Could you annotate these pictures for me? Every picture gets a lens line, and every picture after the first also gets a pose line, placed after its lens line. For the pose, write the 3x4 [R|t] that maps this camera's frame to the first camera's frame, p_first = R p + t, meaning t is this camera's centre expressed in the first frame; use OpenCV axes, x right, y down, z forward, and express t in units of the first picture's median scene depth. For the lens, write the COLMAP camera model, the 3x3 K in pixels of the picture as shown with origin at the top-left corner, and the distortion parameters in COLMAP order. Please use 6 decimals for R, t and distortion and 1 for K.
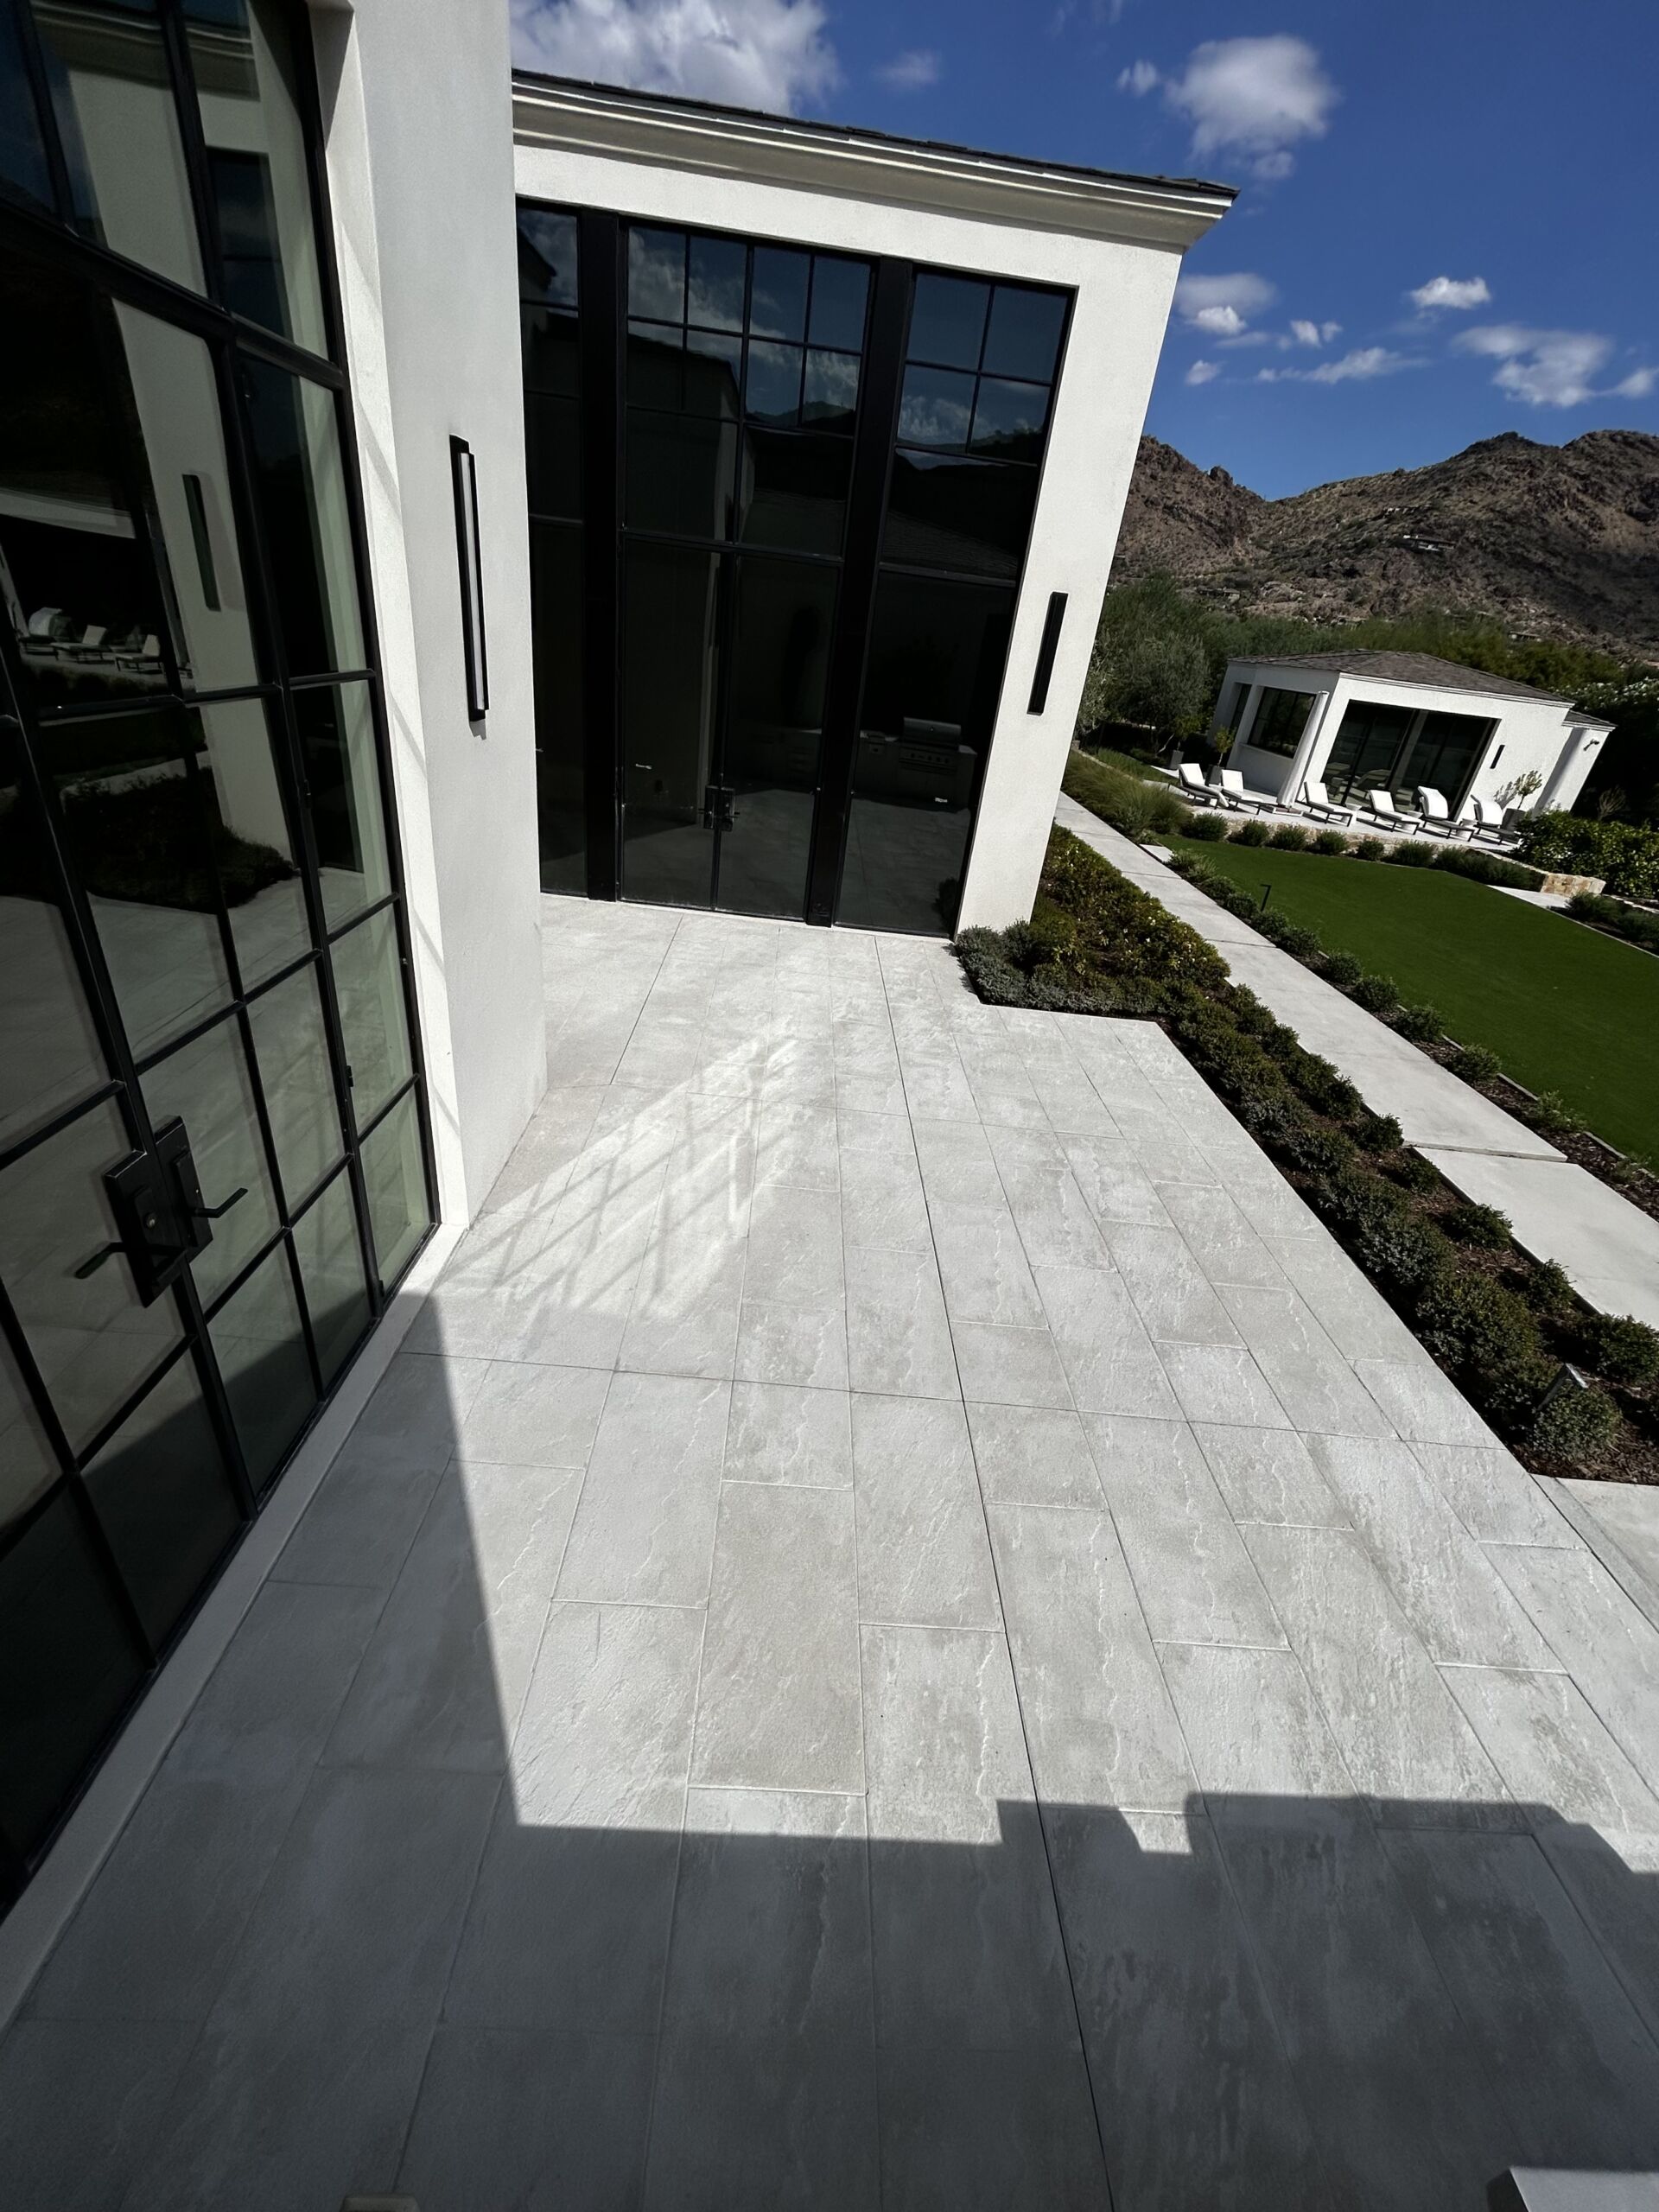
lens RADIAL K [[888.1, 0, 828.7], [0, 888.1, 1106.9], [0, 0, 1]] dist [-0.003913, -0.000128]
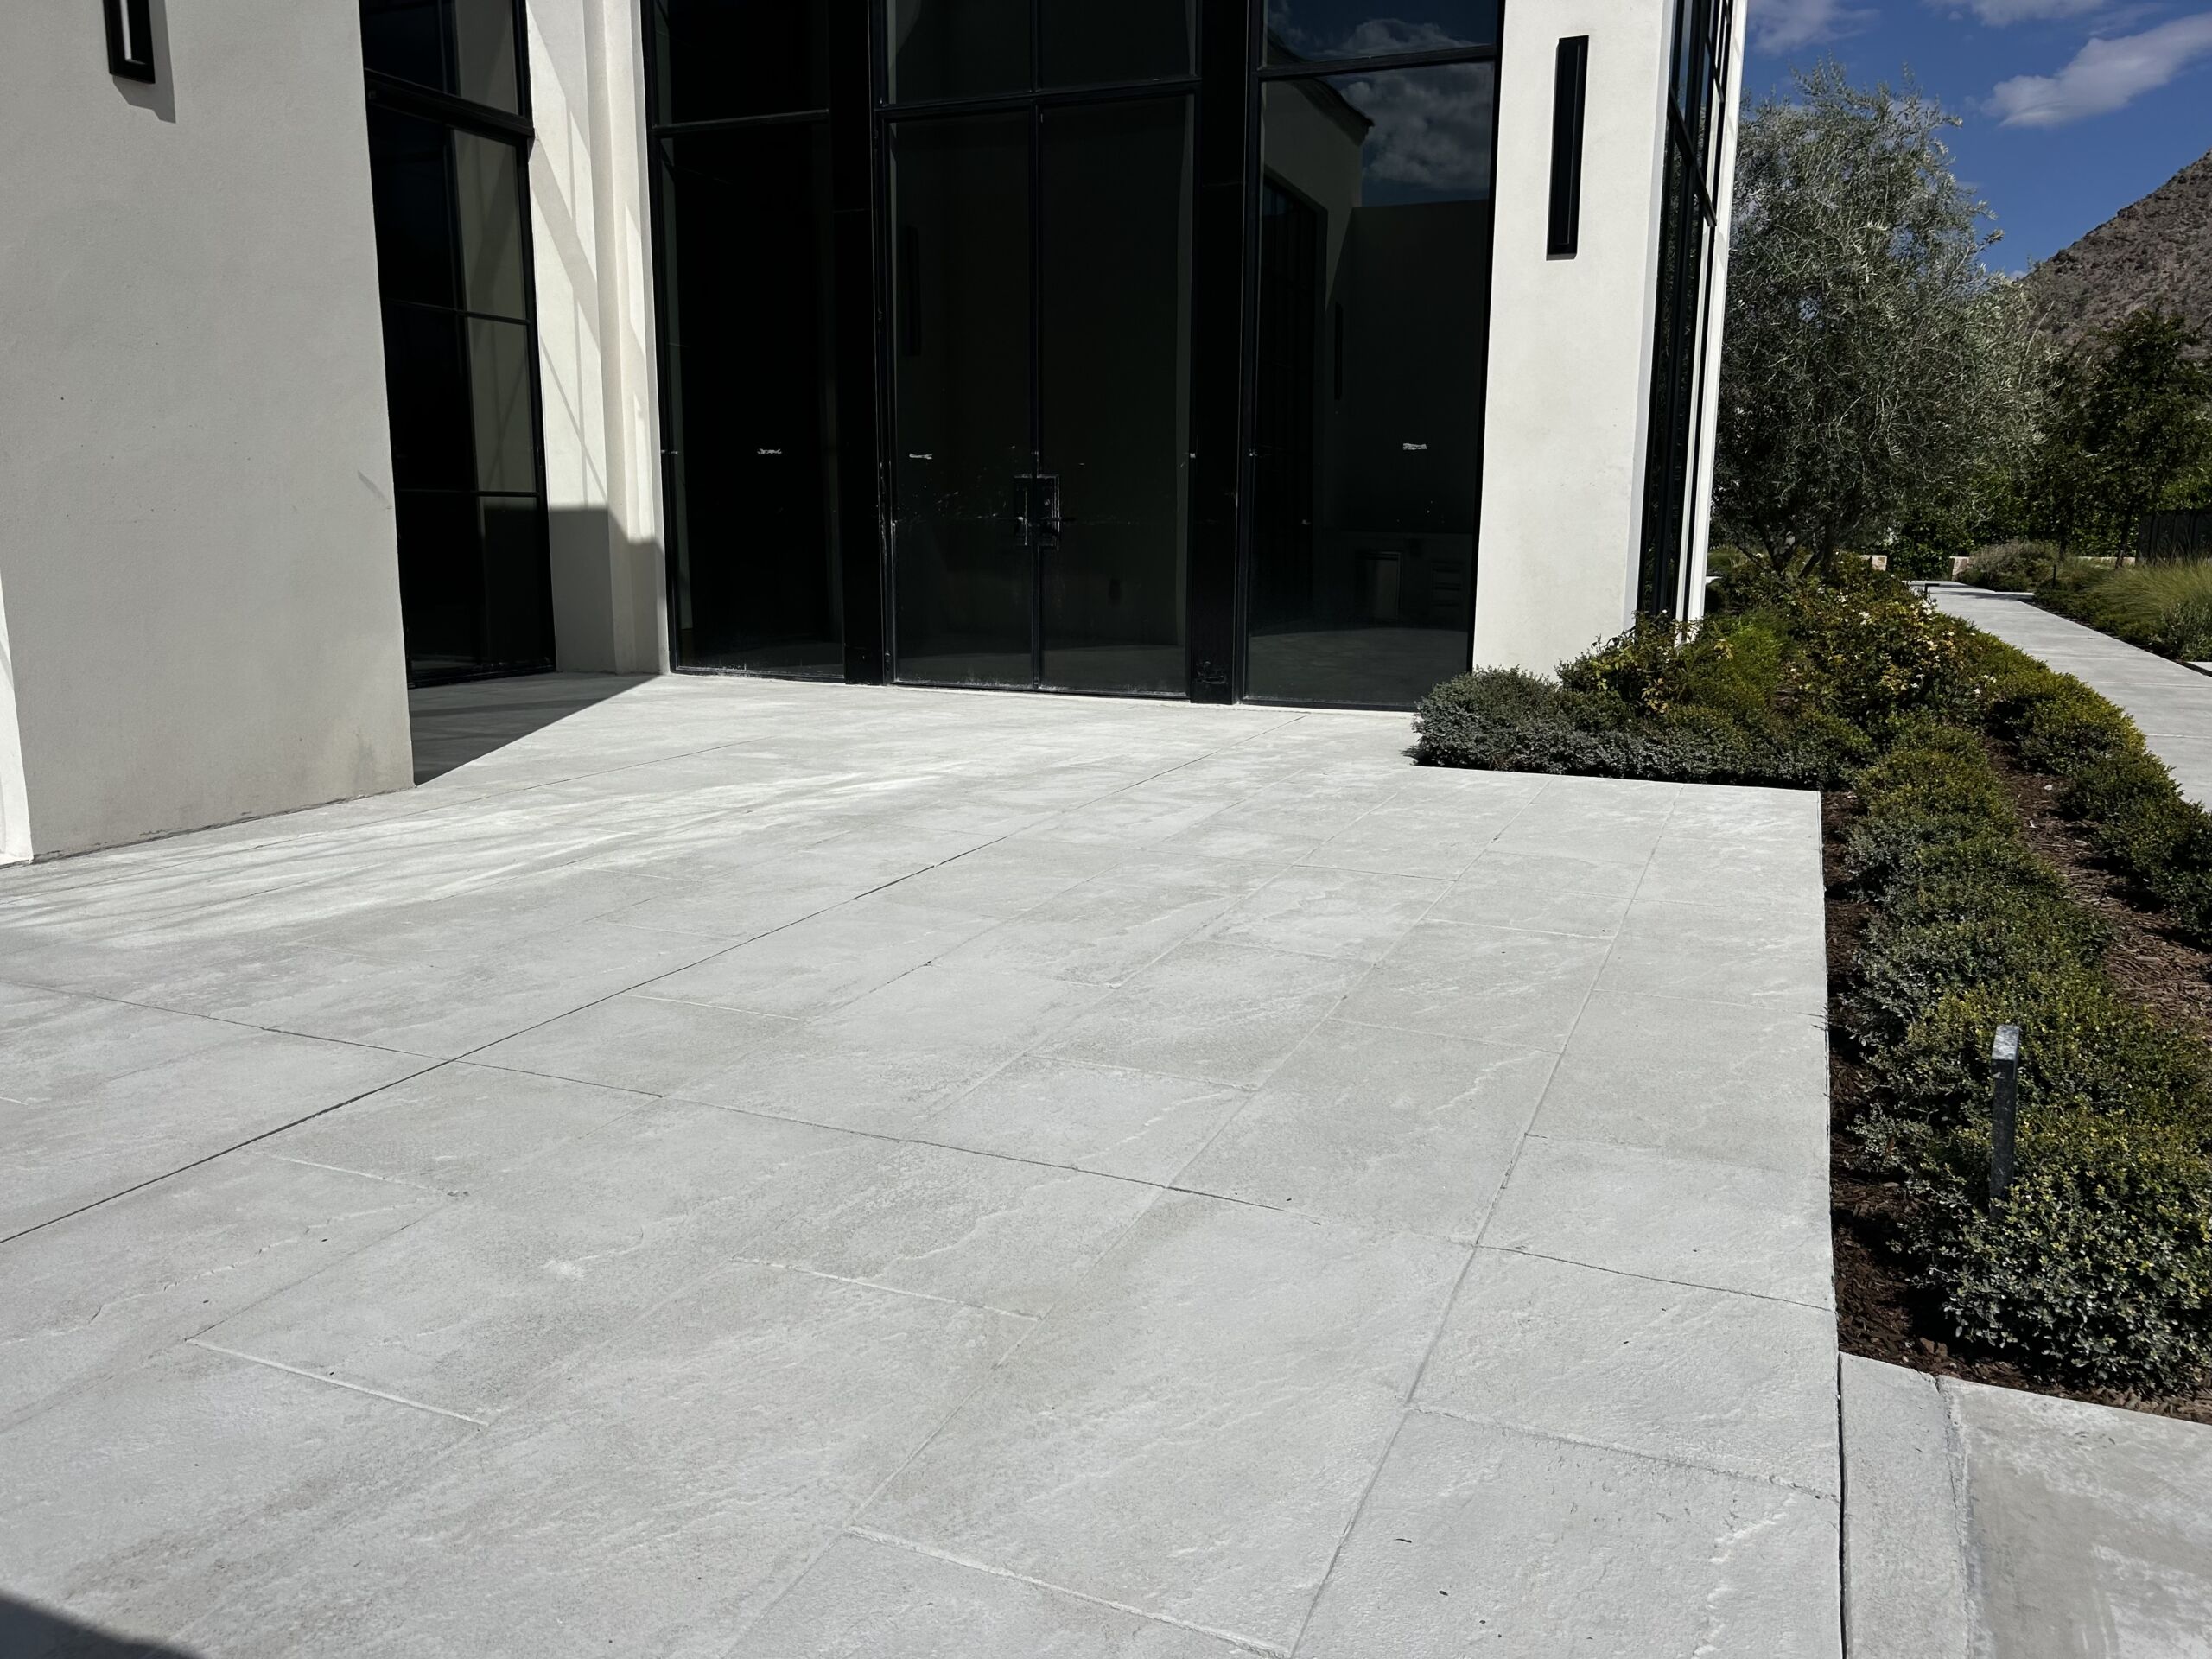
lens RADIAL K [[1664.0, 0, 1104.8], [0, 1664.0, 827.3], [0, 0, 1]] dist [0.009886, 0.004645]
pose [[0.914740, -0.039426, -0.402114, 0.725765], [-0.098252, 0.943649, -0.316026, 0.412237], [0.391915, 0.328590, 0.859320, 0.328581]]
